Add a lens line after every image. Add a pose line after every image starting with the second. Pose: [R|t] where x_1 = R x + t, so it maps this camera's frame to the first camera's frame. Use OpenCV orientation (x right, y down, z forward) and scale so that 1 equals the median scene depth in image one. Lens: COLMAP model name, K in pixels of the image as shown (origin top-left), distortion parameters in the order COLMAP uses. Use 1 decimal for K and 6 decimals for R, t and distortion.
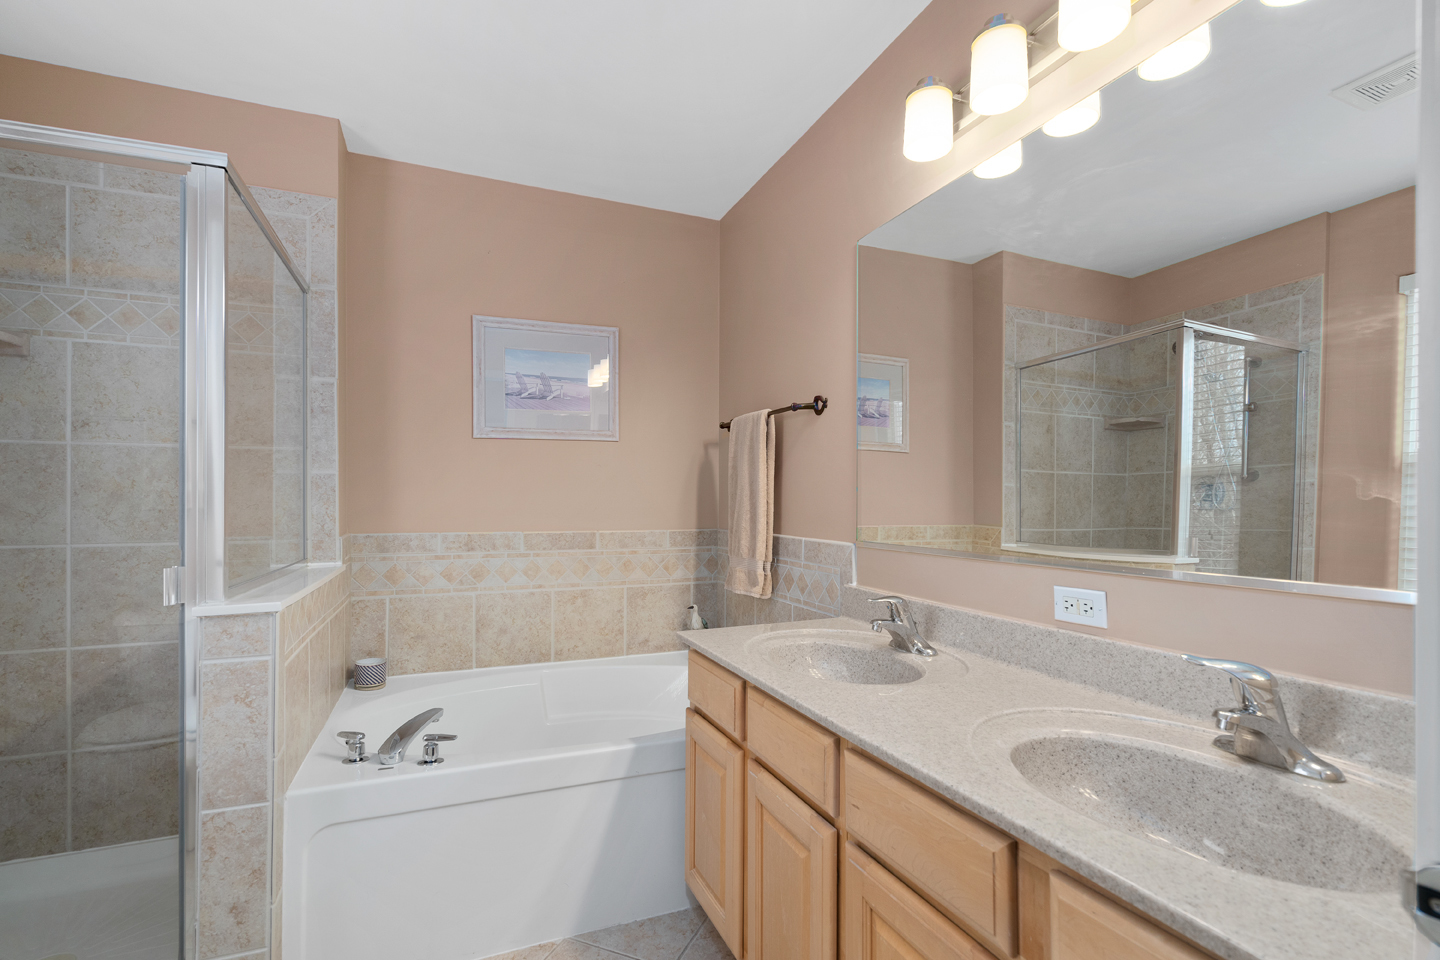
lens RADIAL K [[662.7, 0, 728.8], [0, 662.7, 491.7], [0, 0, 1]] dist [-0.000955, 0.001666]
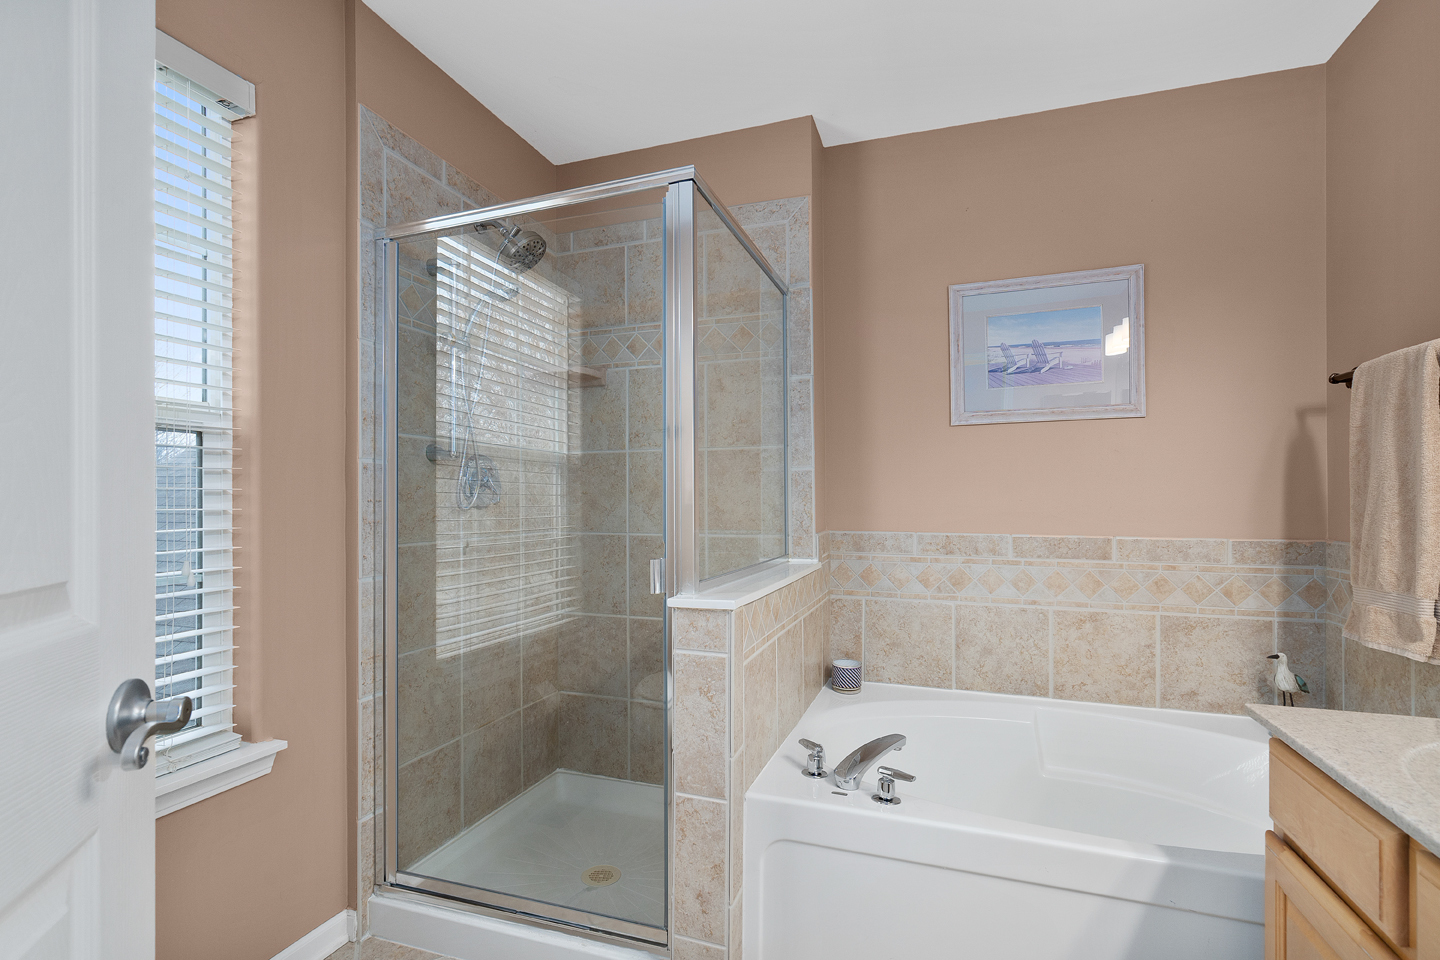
lens RADIAL K [[662.7, 0, 728.8], [0, 662.7, 491.7], [0, 0, 1]] dist [-0.000955, 0.001666]
pose [[0.735340, -0.007290, -0.677659, -0.009495], [0.011108, 0.999937, 0.001296, 0.002022], [0.677607, -0.008480, 0.735375, 0.180810]]
